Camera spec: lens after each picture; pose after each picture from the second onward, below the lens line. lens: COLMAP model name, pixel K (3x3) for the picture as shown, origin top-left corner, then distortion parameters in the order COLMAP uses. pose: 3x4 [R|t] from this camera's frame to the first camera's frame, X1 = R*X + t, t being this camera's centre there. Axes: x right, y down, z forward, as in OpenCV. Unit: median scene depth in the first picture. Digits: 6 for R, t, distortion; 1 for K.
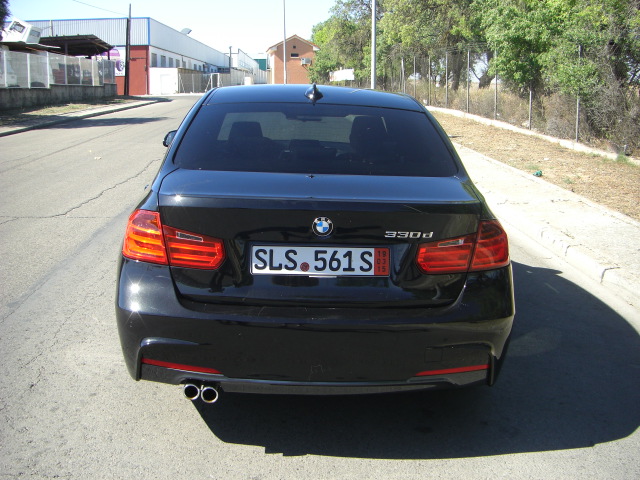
lens RADIAL K [[725.7, 0, 320.0], [0, 725.7, 240.0], [0, 0, 1]] dist [-0.191309, 0.116867]
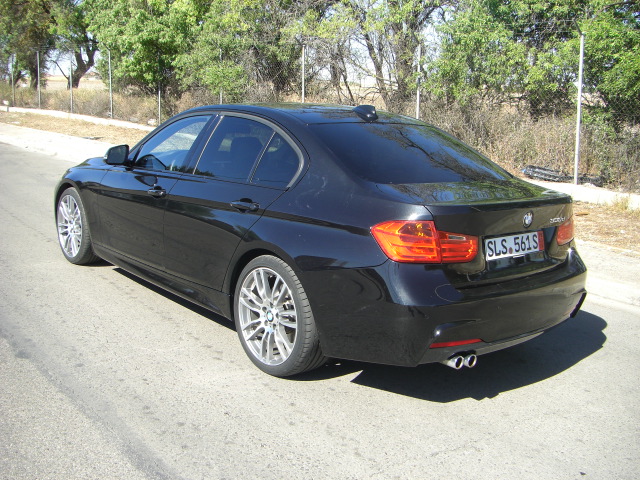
lens RADIAL K [[725.7, 0, 320.0], [0, 725.7, 240.0], [0, 0, 1]] dist [-0.191309, 0.116867]
pose [[0.790785, -0.112373, 0.601690, -0.176243], [0.107443, 0.993224, 0.044287, -0.012774], [-0.602590, 0.029626, 0.797501, 0.023659]]
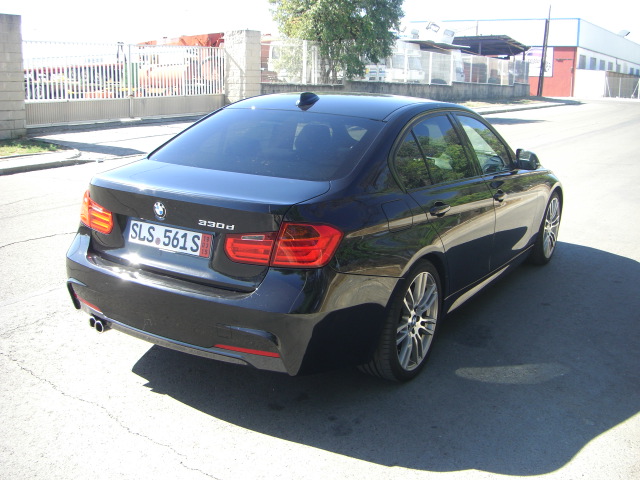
lens RADIAL K [[725.7, 0, 320.0], [0, 725.7, 240.0], [0, 0, 1]] dist [-0.191309, 0.116867]
pose [[0.823701, 0.127300, -0.552551, 0.143869], [-0.126862, 0.991144, 0.039231, -0.007965], [0.552651, 0.037783, 0.832556, 0.018449]]
